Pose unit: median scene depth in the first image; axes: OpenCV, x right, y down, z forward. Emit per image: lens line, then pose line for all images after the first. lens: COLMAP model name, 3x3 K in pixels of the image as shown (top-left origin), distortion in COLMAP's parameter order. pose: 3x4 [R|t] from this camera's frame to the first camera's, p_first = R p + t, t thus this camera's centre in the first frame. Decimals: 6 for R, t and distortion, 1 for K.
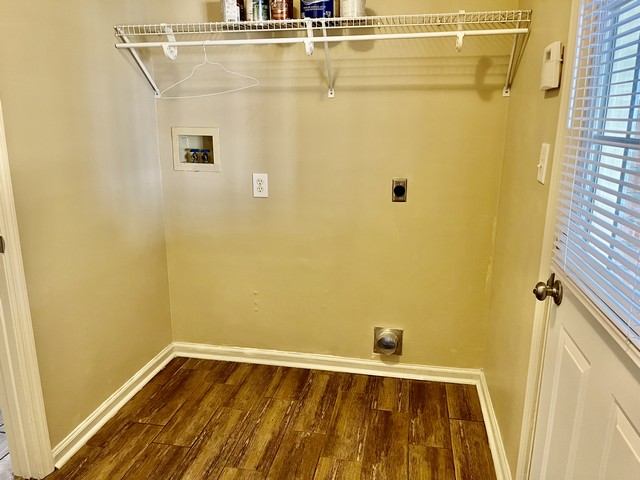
lens RADIAL K [[485.8, 0, 321.5], [0, 485.8, 241.0], [0, 0, 1]] dist [0.054380, -0.079052]
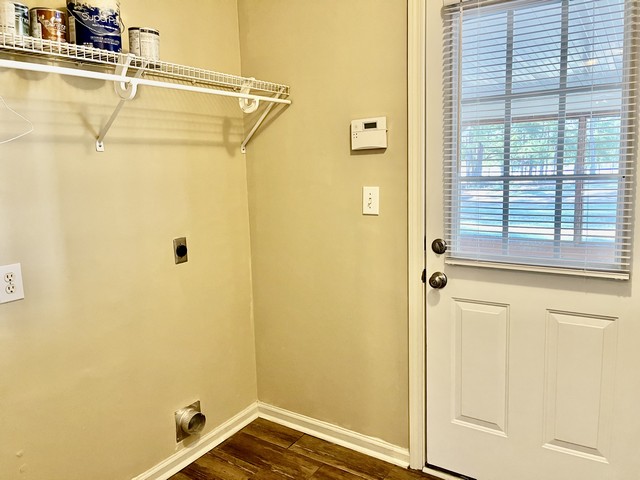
lens RADIAL K [[485.8, 0, 320.7], [0, 485.8, 237.2], [0, 0, 1]] dist [0.054380, -0.079052]
pose [[0.386503, -0.146940, 0.910508, -0.590872], [0.251289, 0.966654, 0.049330, -0.110450], [-0.887395, 0.209735, 0.410539, 0.394385]]
